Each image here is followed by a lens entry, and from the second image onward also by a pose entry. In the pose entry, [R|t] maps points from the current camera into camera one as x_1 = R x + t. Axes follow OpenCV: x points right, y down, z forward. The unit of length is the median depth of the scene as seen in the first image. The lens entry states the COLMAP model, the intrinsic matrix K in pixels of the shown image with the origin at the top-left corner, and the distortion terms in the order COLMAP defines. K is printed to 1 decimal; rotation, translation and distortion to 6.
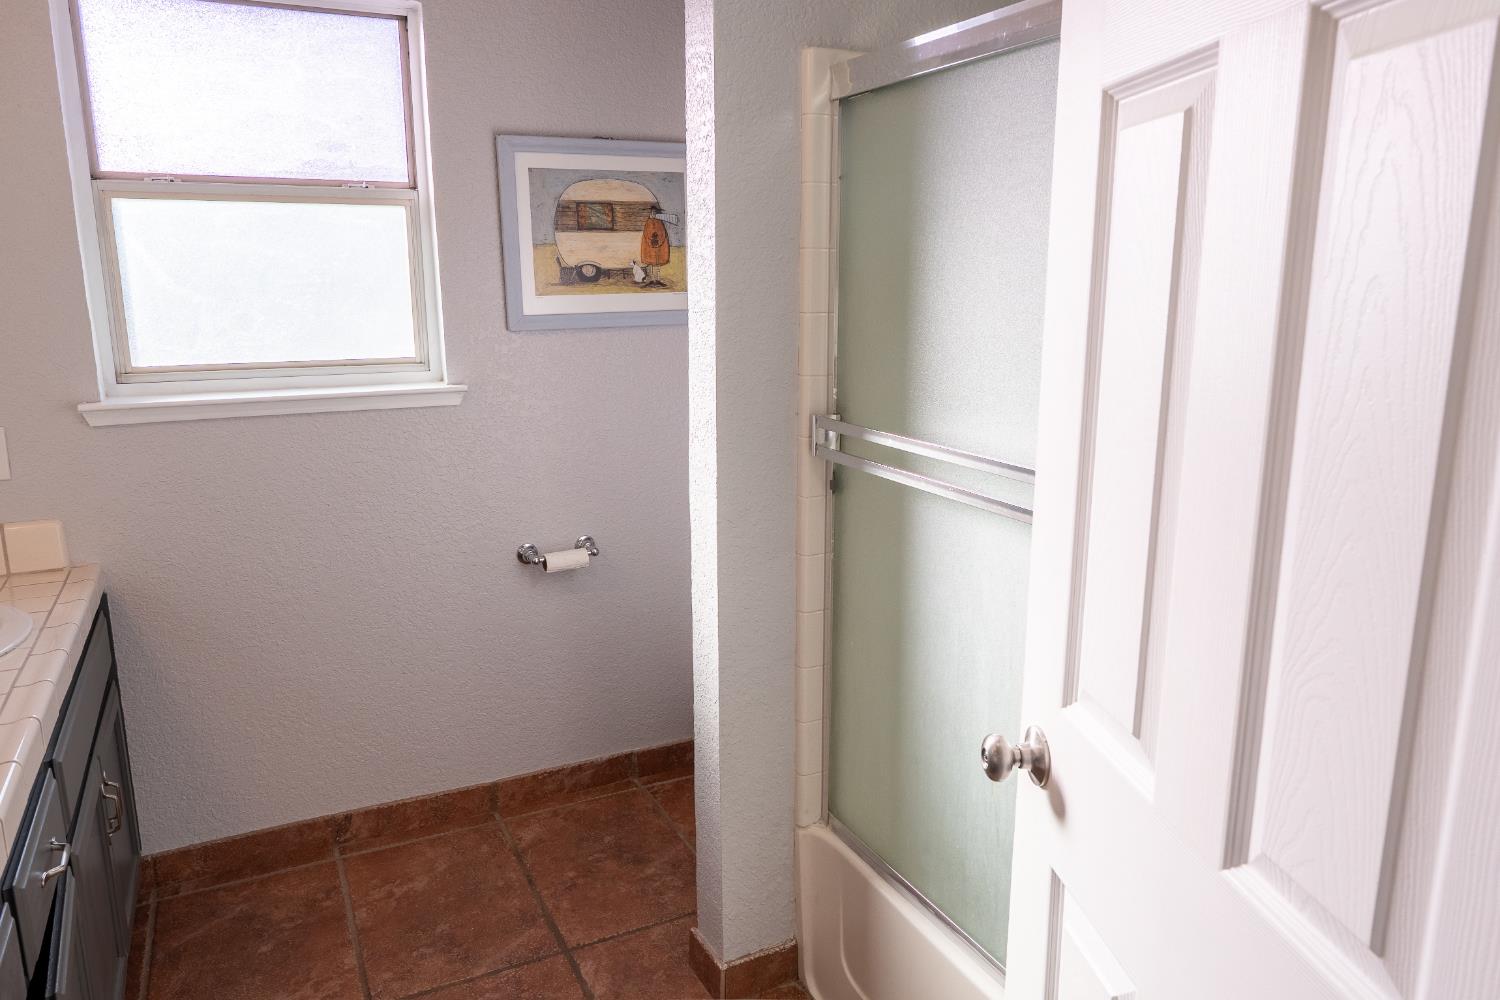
lens RADIAL K [[1033.6, 0, 752.9], [0, 1033.6, 498.1], [0, 0, 1]] dist [0.000045, -0.004176]
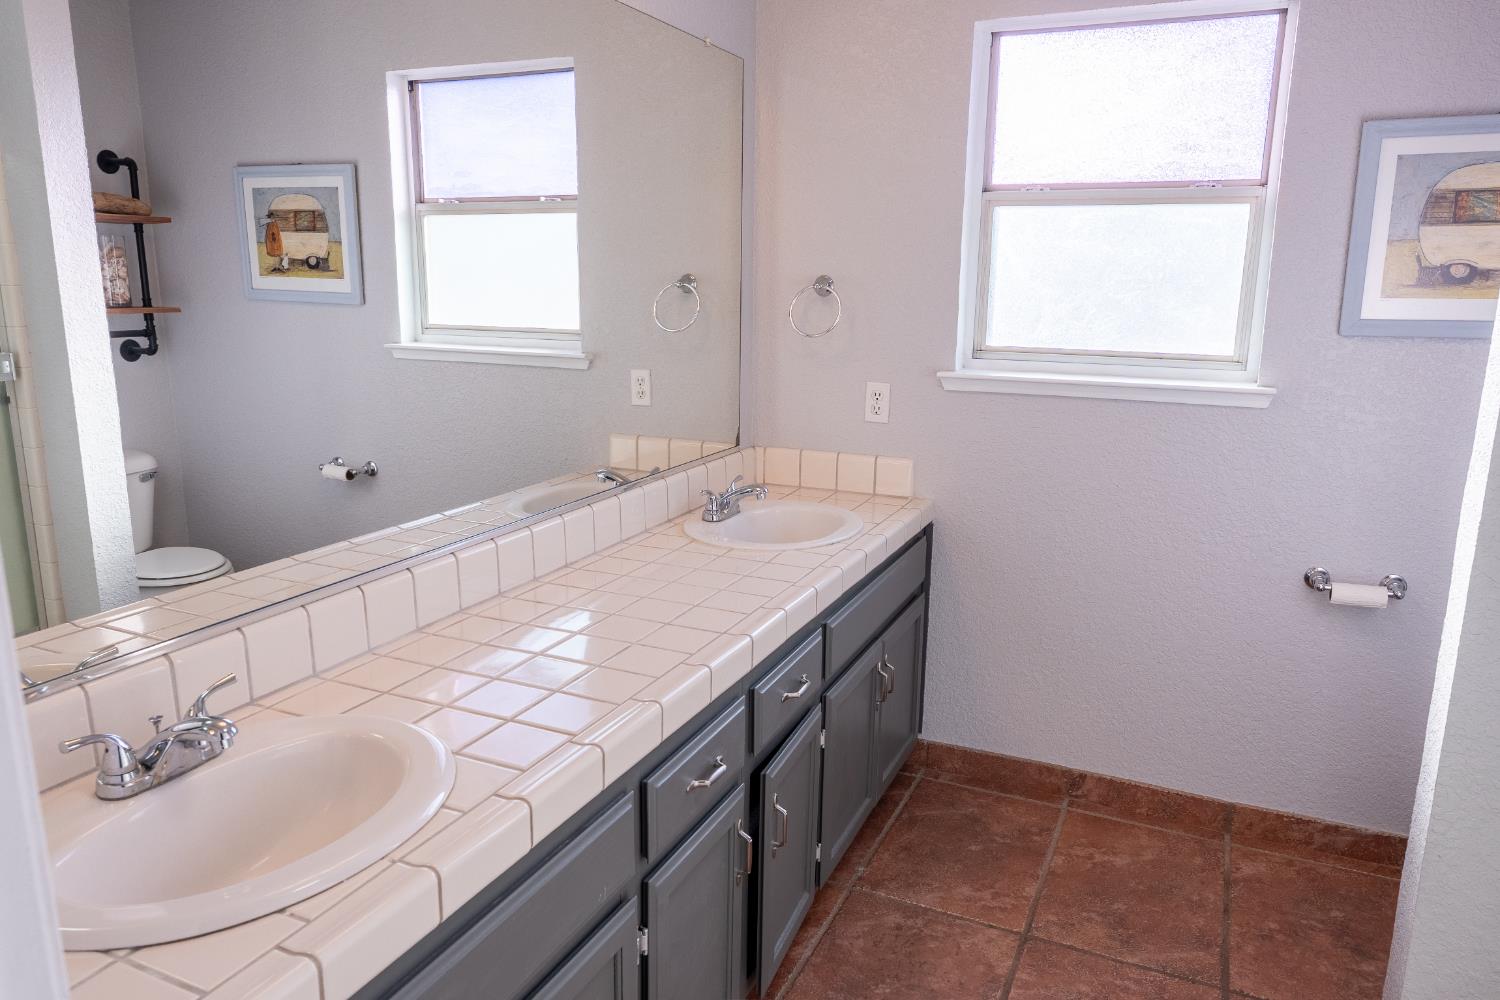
lens RADIAL K [[1033.6, 0, 751.3], [0, 1033.6, 500.2], [0, 0, 1]] dist [0.000045, -0.004176]
pose [[0.620440, 0.178703, -0.763623, 0.171092], [-0.178859, 0.980275, 0.084082, -0.001536], [0.763586, 0.084413, 0.640165, 0.024969]]
